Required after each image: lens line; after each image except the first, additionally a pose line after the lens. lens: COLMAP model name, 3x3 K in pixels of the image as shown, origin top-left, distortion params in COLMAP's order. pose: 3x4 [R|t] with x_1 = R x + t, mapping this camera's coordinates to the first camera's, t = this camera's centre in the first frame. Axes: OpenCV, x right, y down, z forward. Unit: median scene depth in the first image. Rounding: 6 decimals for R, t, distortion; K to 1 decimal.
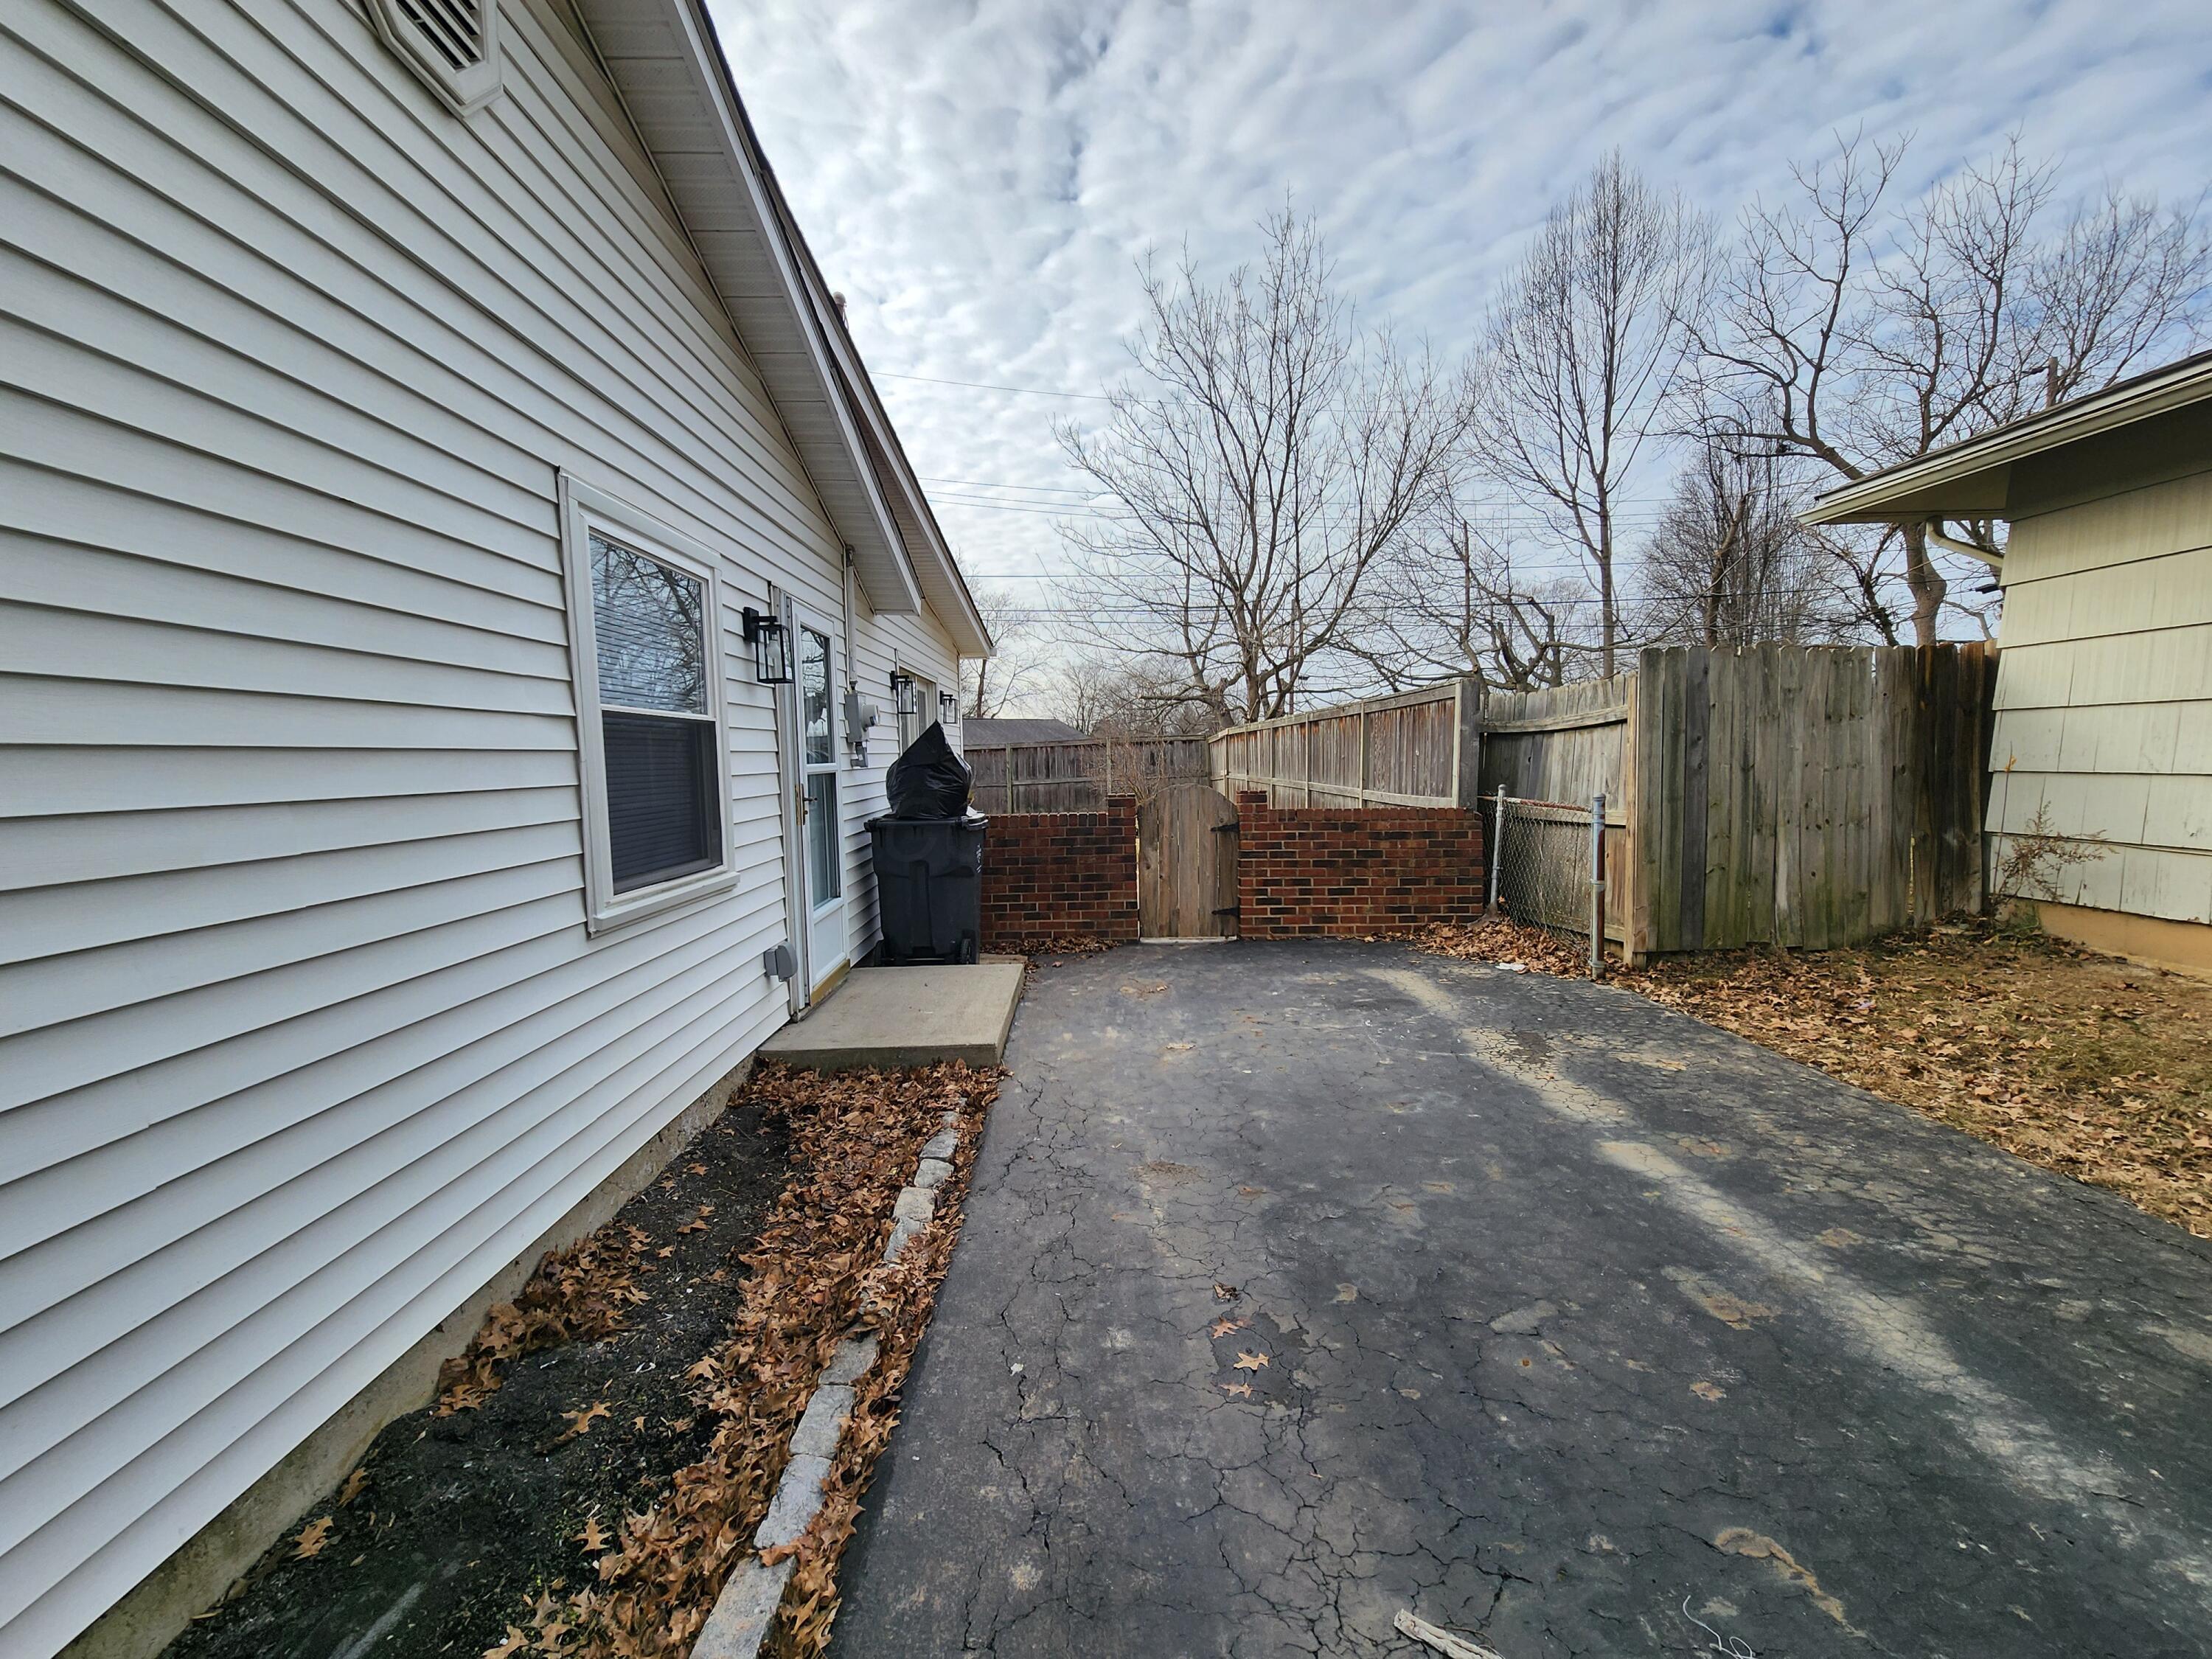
lens RADIAL K [[894.6, 0, 1106.2], [0, 894.6, 832.3], [0, 0, 1]] dist [0.008197, -0.000084]
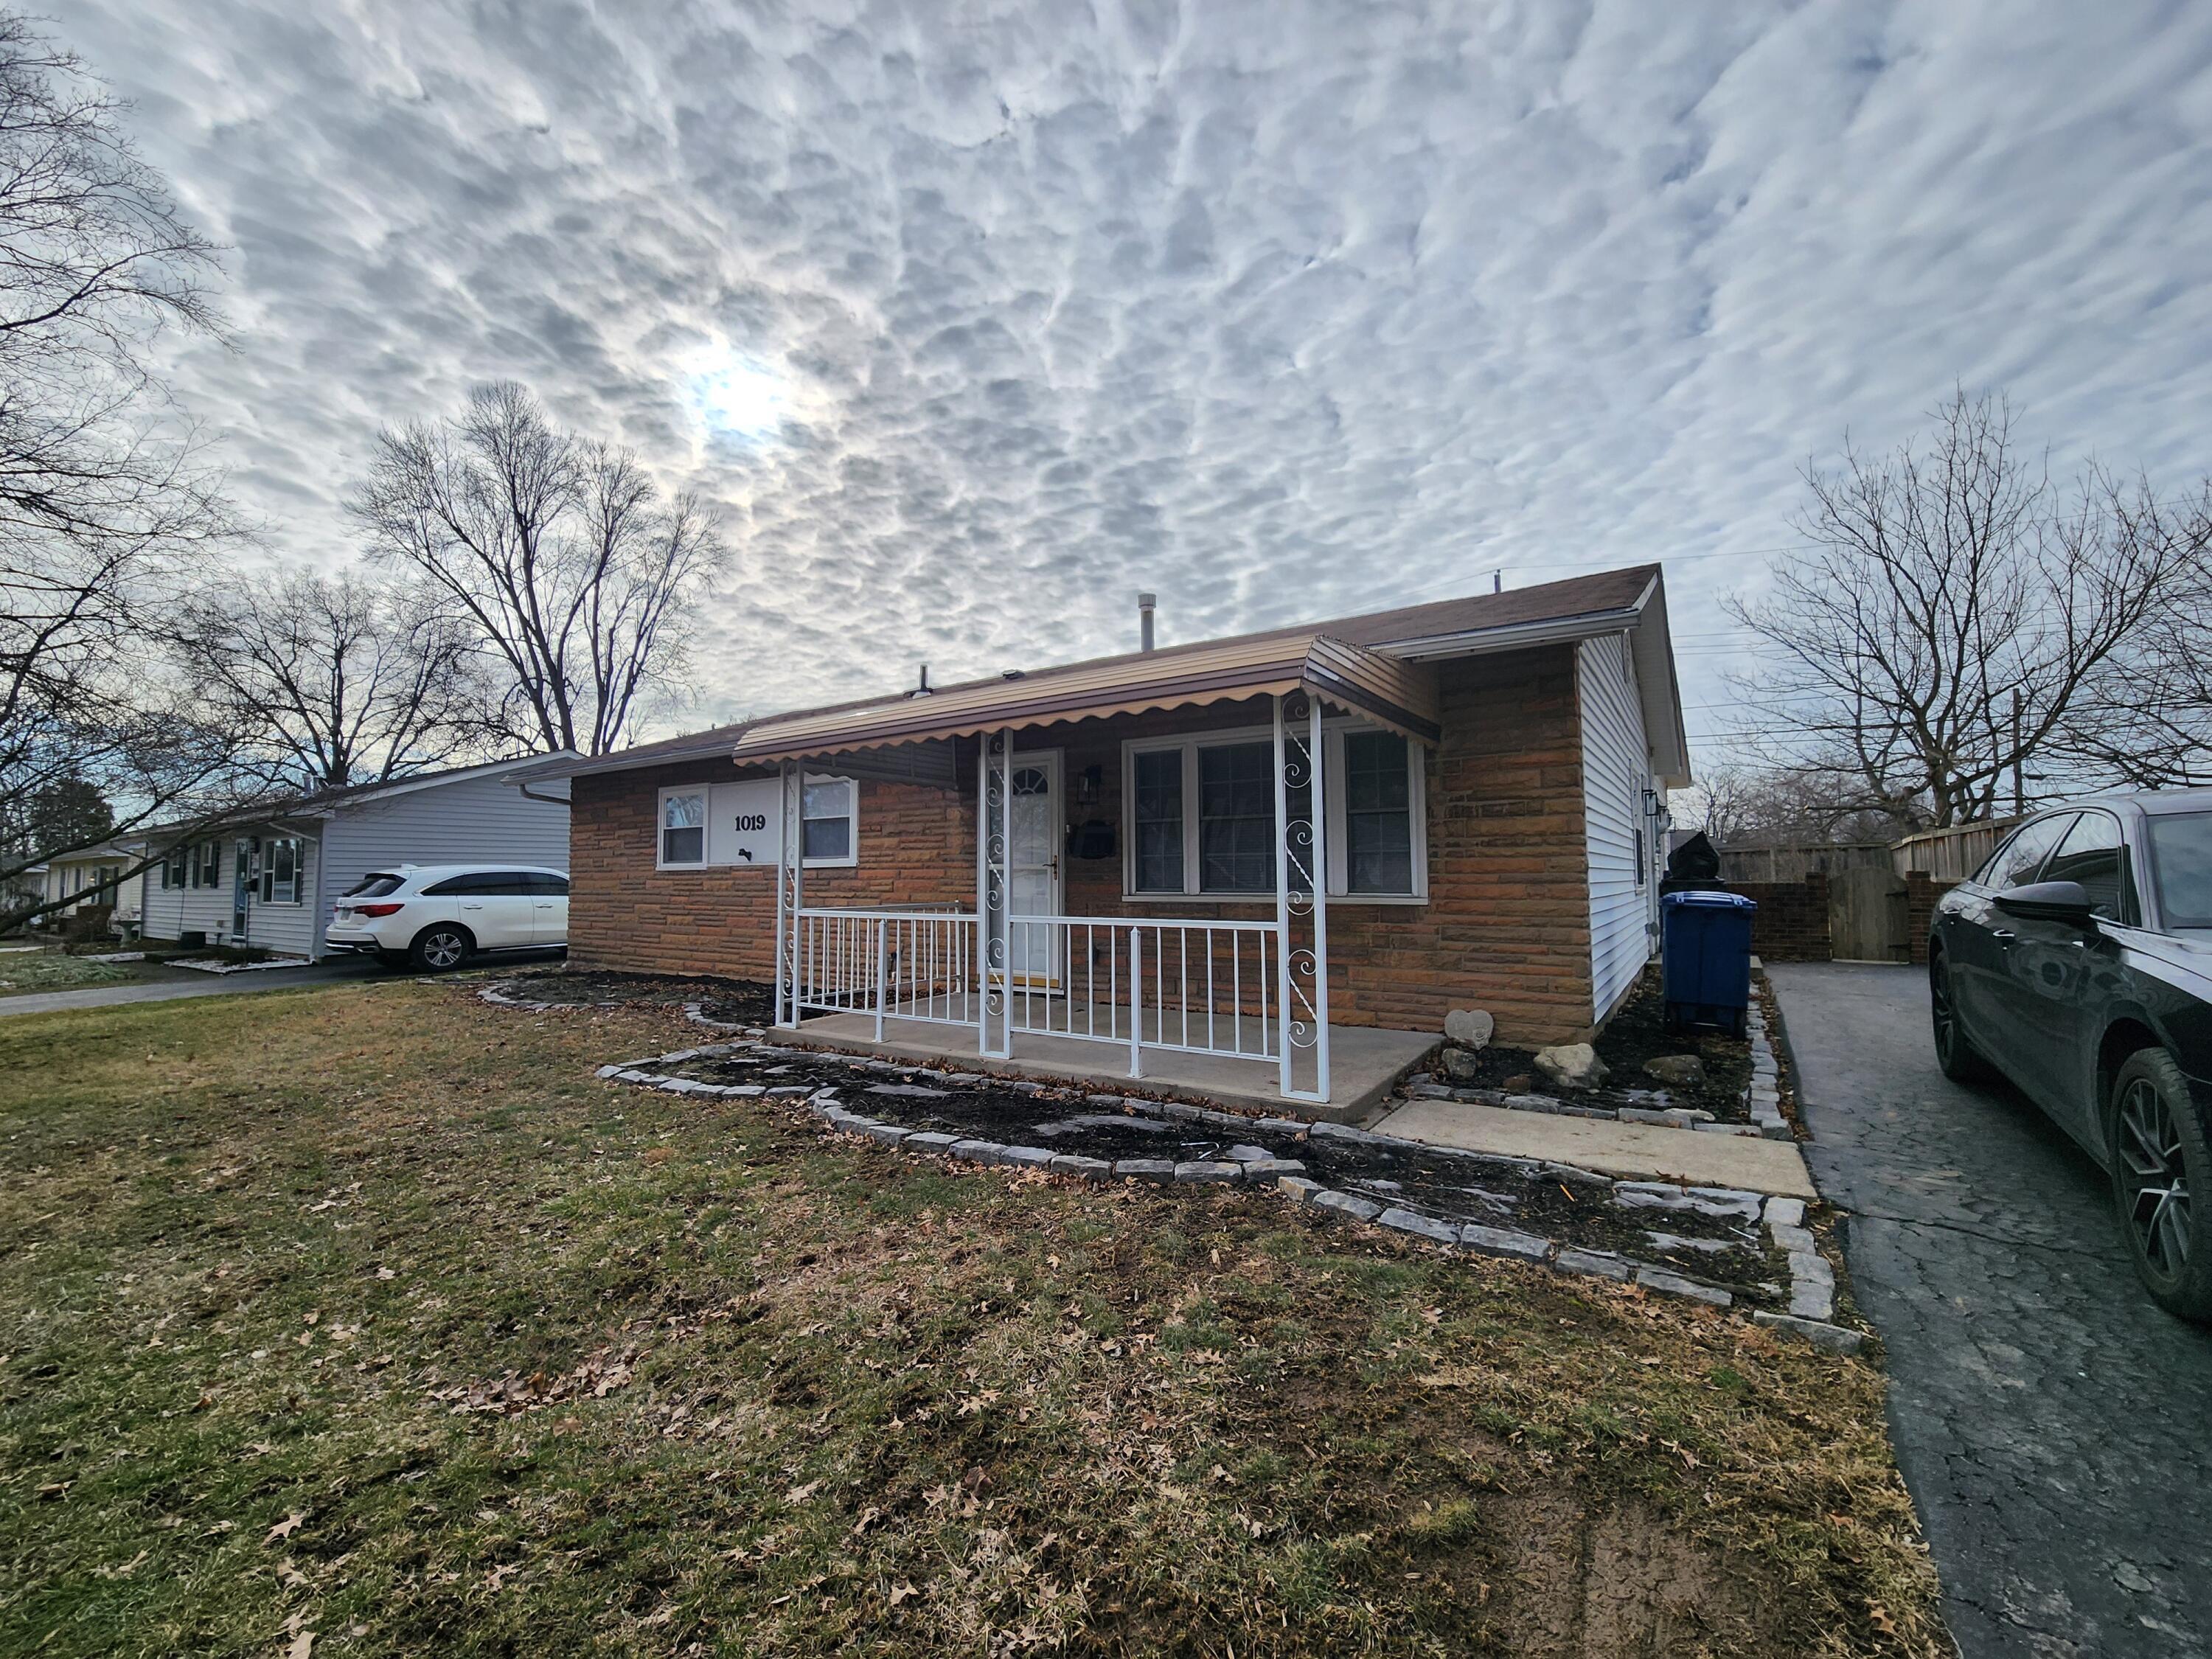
lens RADIAL K [[894.6, 0, 1106.2], [0, 894.6, 832.3], [0, 0, 1]] dist [0.008197, -0.000084]
pose [[0.818278, -0.015010, -0.574627, -0.016494], [-0.057754, 0.992454, -0.108167, 0.024952], [0.571914, 0.121698, 0.811236, -0.201498]]
